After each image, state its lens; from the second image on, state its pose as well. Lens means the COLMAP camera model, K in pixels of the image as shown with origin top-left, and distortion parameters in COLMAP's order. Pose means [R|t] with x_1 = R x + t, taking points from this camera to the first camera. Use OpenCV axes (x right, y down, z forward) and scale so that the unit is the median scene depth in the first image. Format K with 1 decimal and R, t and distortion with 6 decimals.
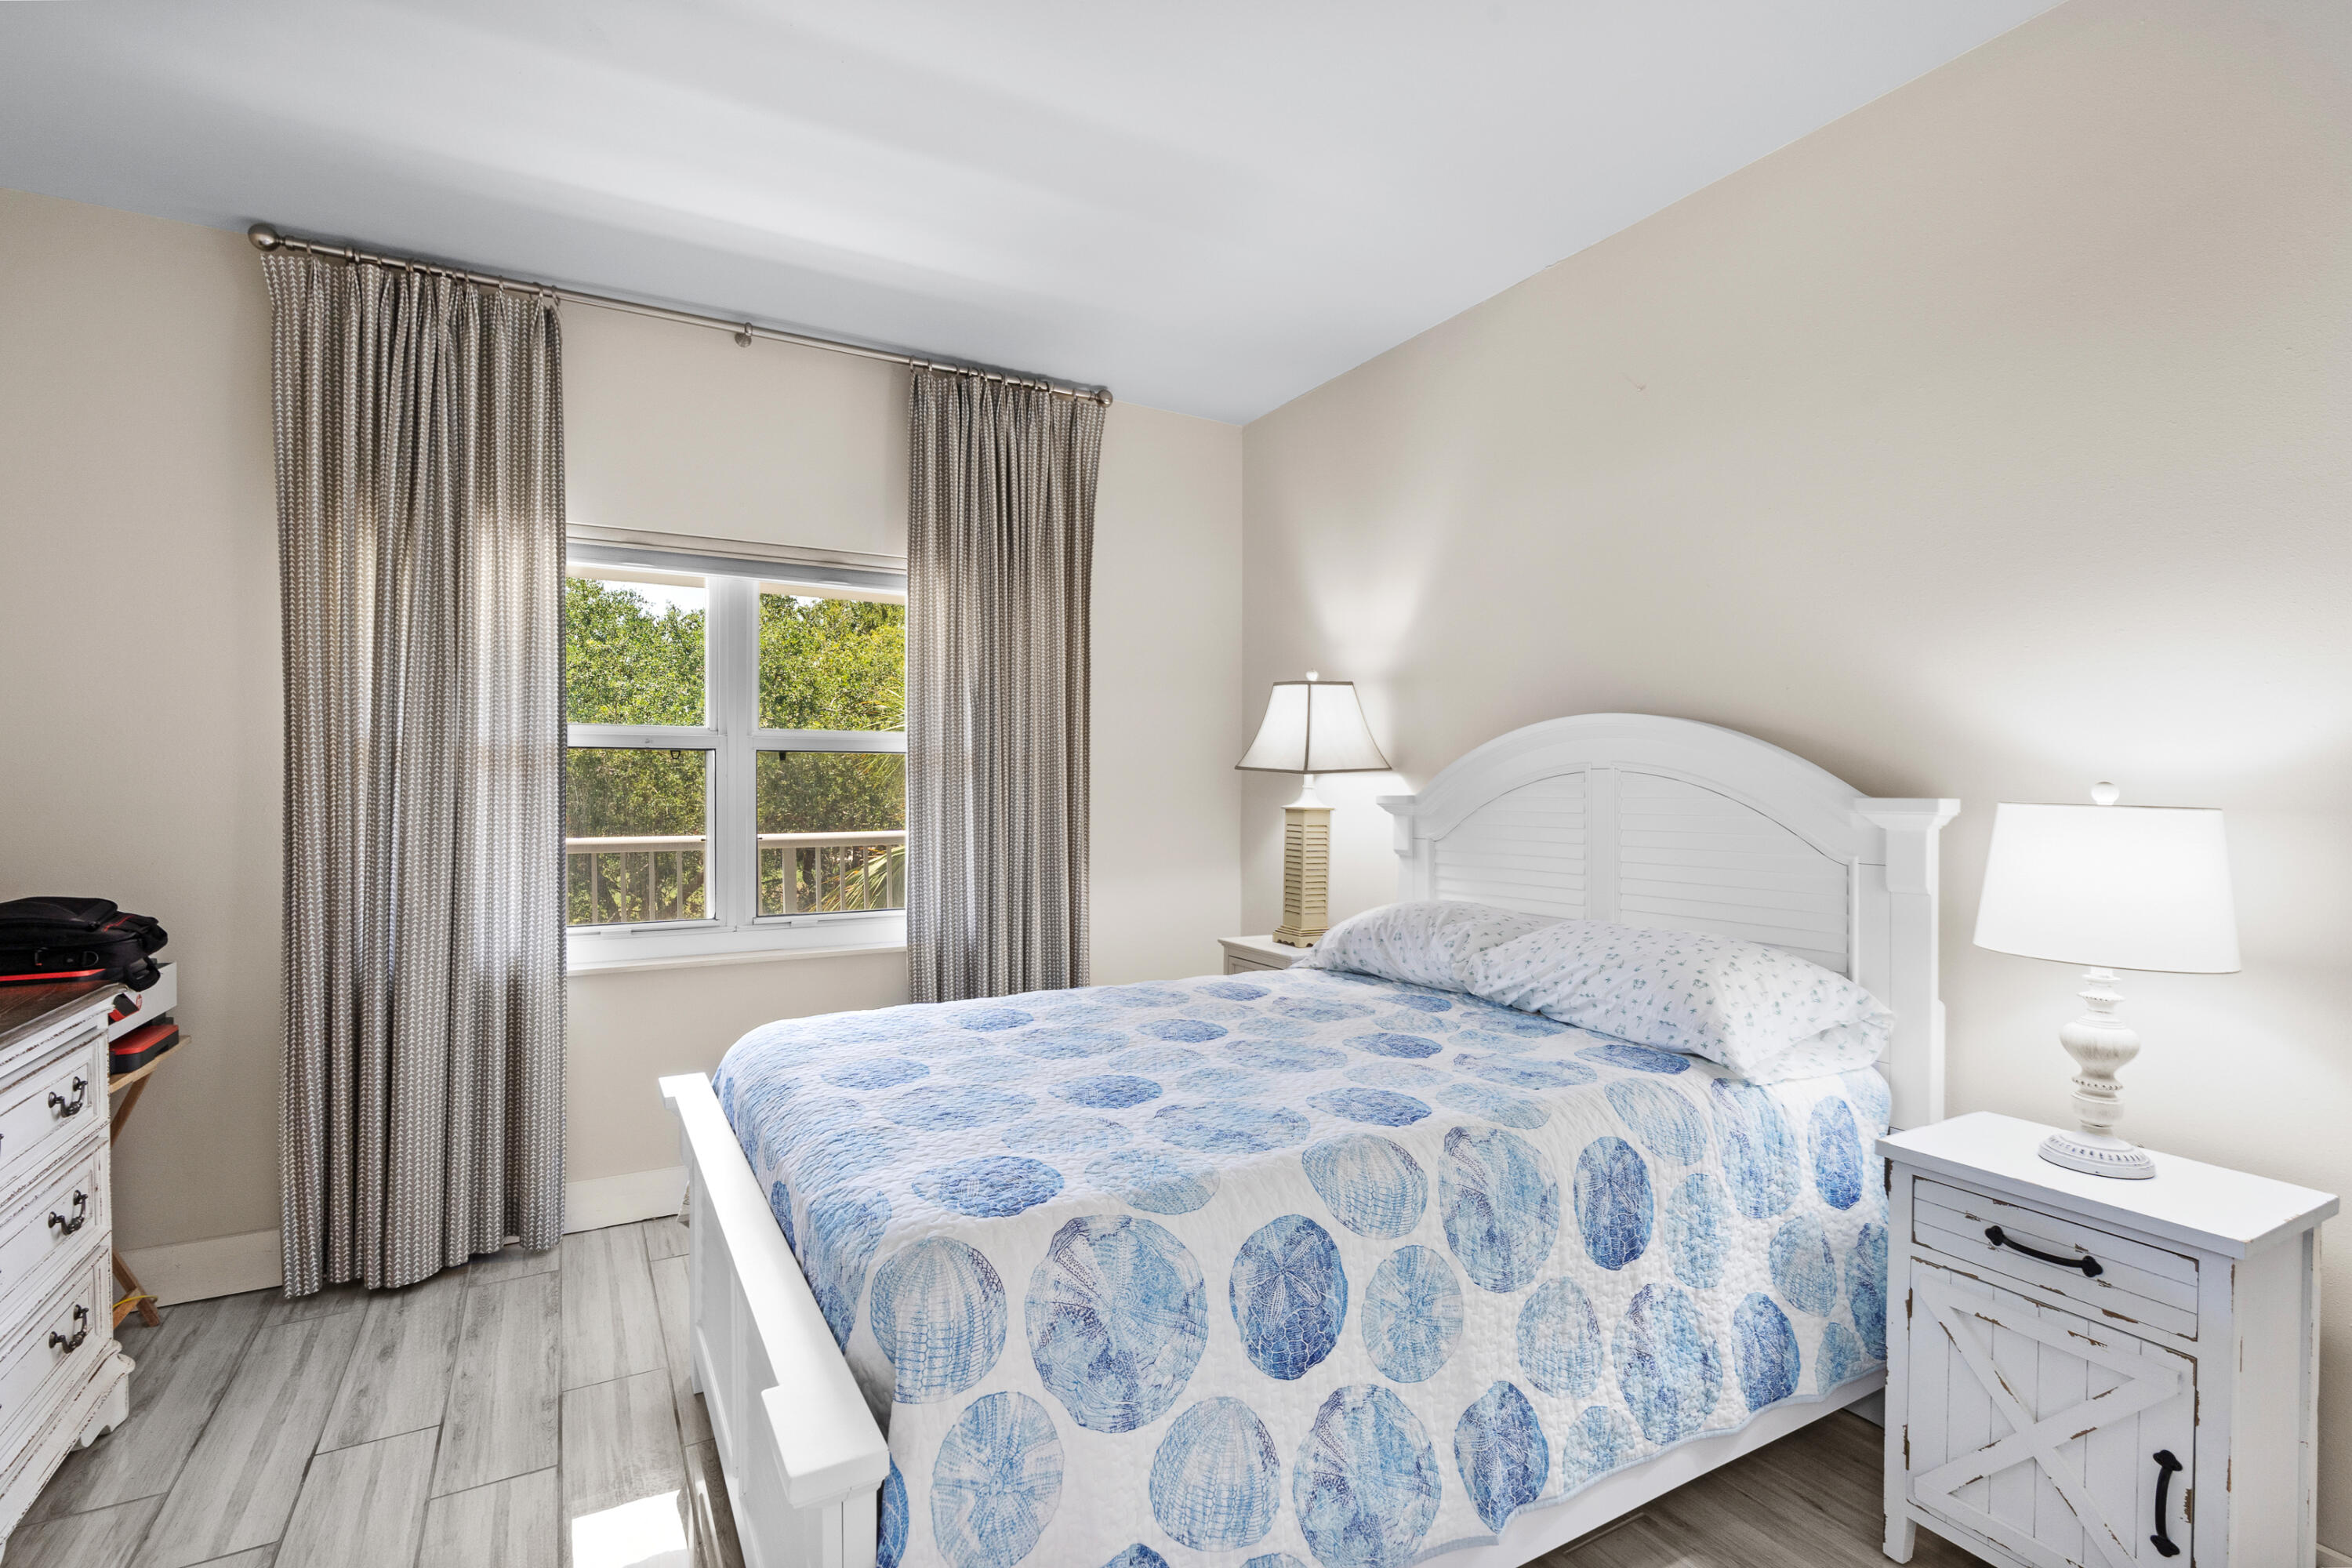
lens RADIAL K [[1084.2, 0, 1162.2], [0, 1084.2, 787.9], [0, 0, 1]] dist [-0.001812, -0.000477]
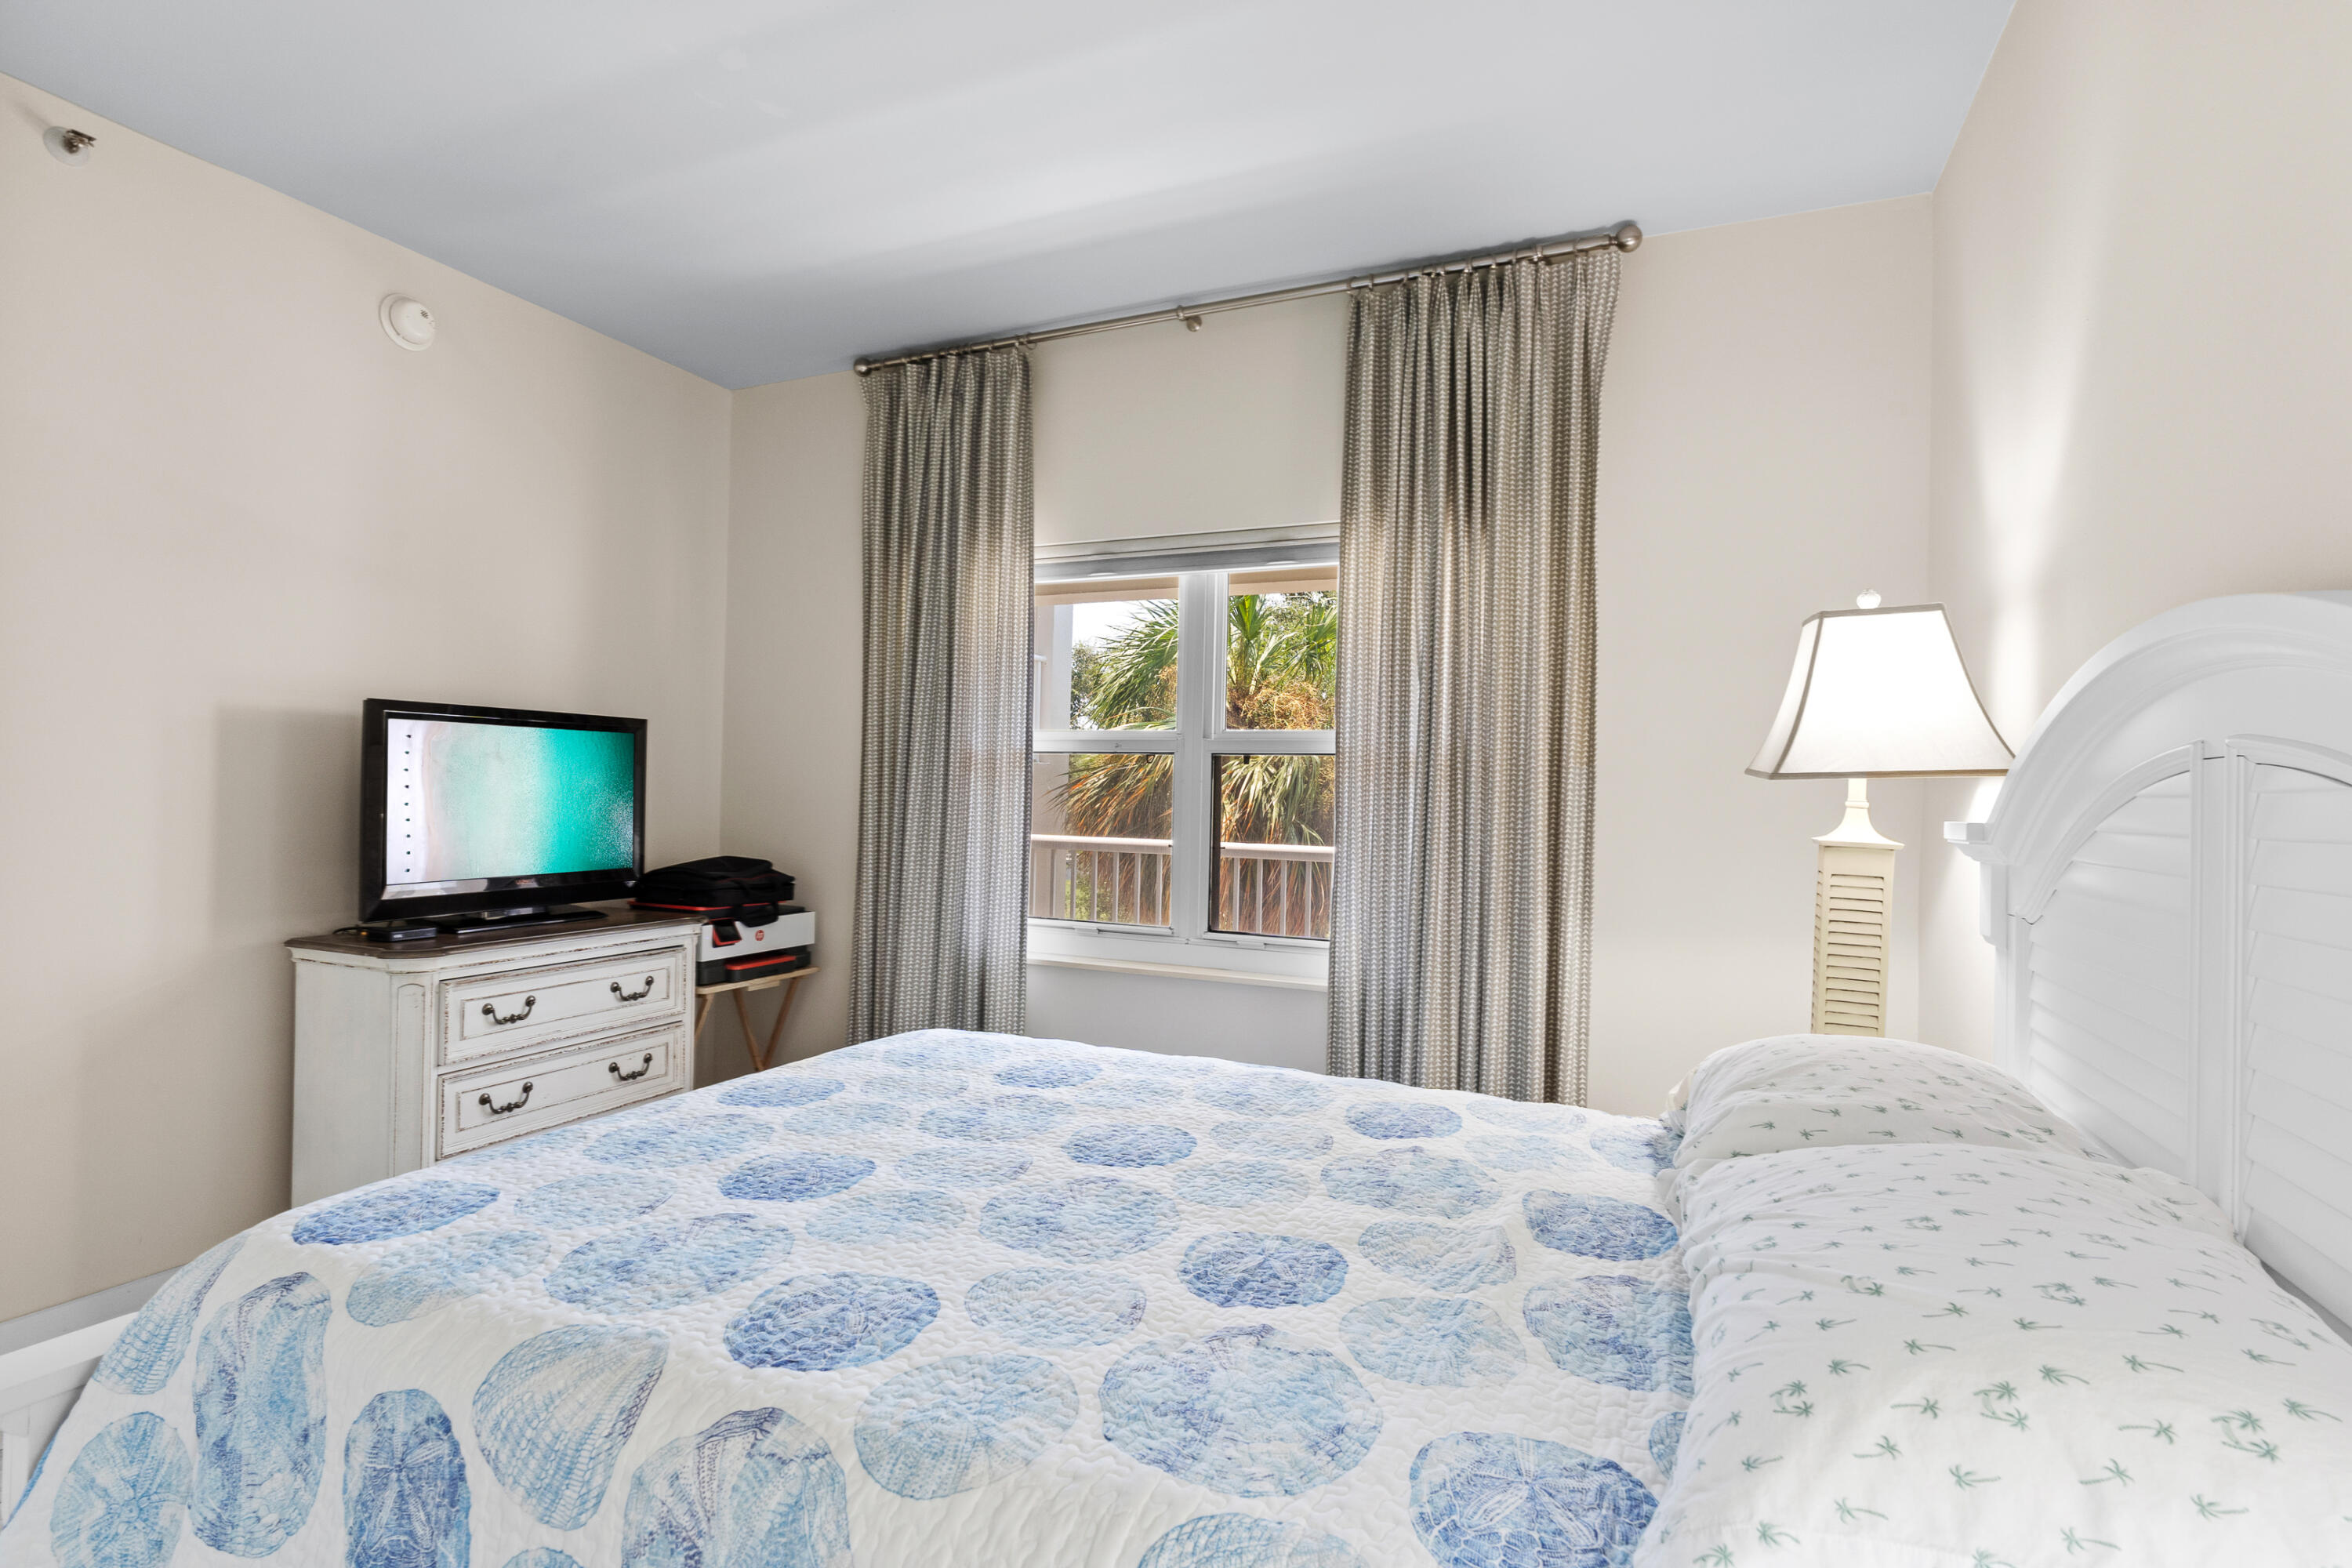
lens RADIAL K [[1133.5, 0, 1169.6], [0, 1133.5, 786.6], [0, 0, 1]] dist [-0.012738, 0.005708]
pose [[0.595975, 0.007940, -0.802964, 0.476244], [-0.024322, 0.999671, -0.008166, 0.003607], [0.802635, 0.024396, 0.595971, 0.467595]]
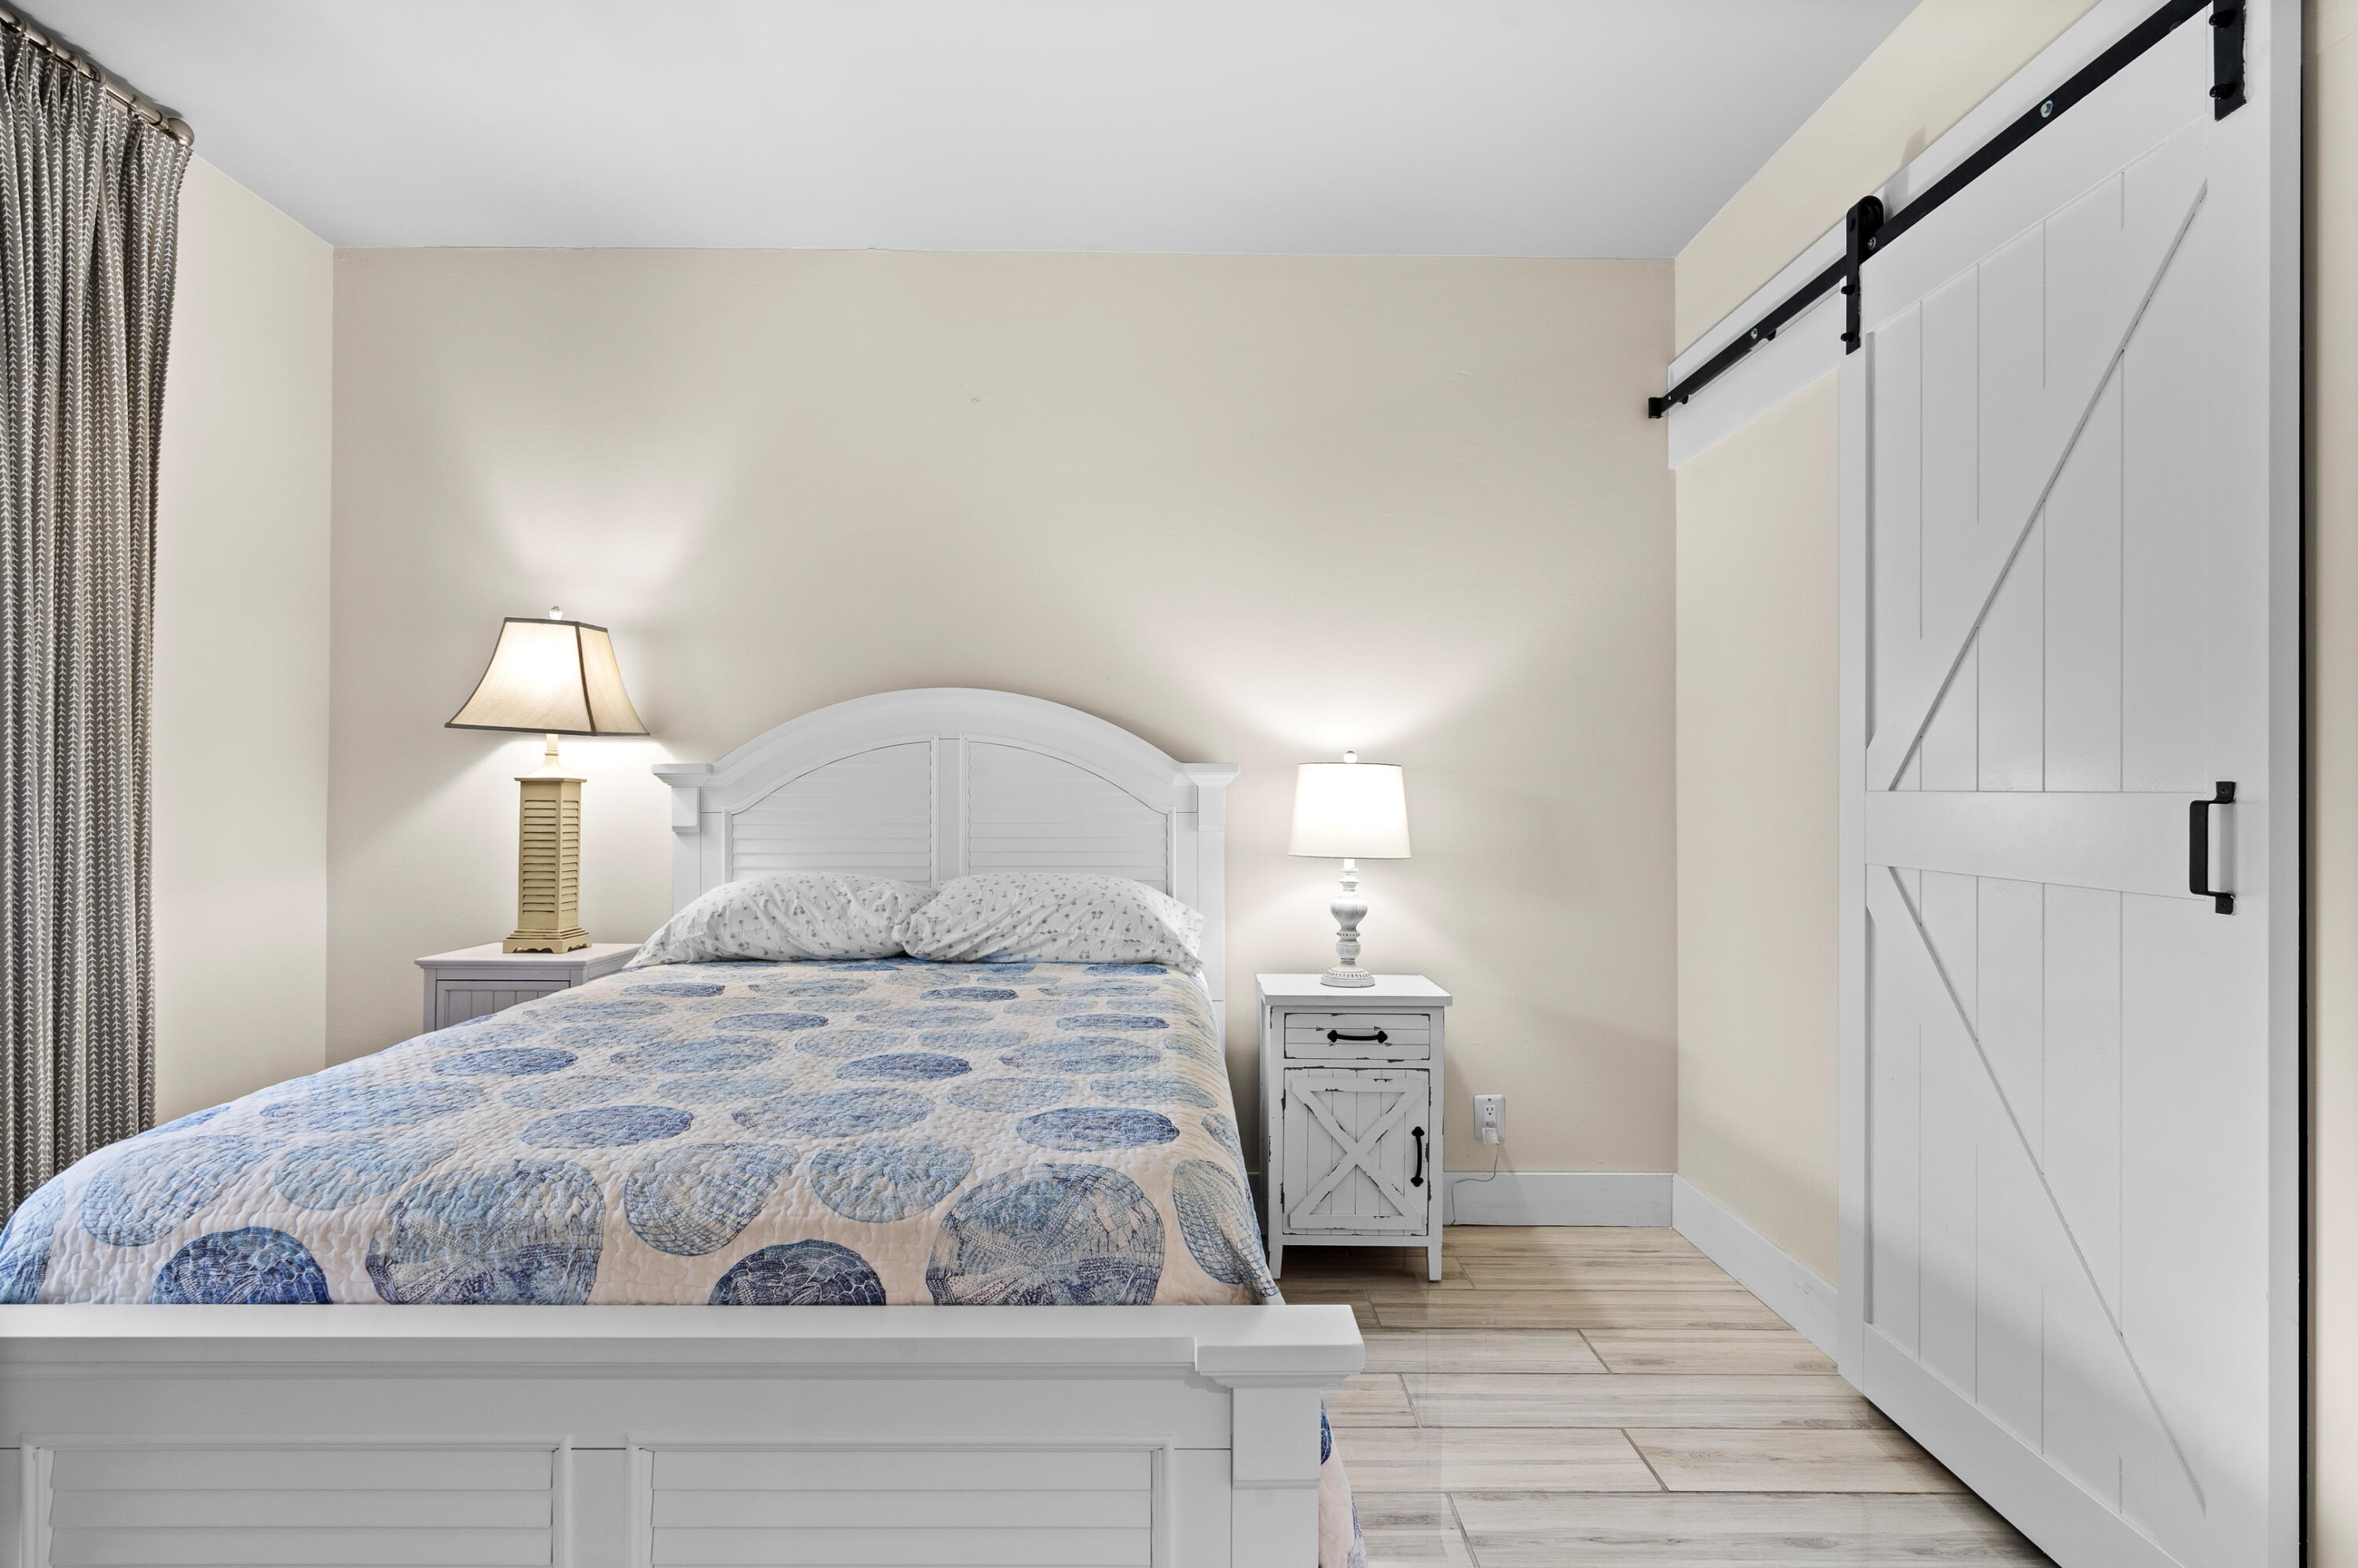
lens RADIAL K [[1204.3, 0, 1186.6], [0, 1204.3, 783.2], [0, 0, 1]] dist [-0.009727, 0.001415]
pose [[0.476563, 0.004067, 0.879131, -0.517916], [-0.000394, 0.999990, -0.004413, 0.030751], [-0.879140, 0.001757, 0.476560, 0.205407]]
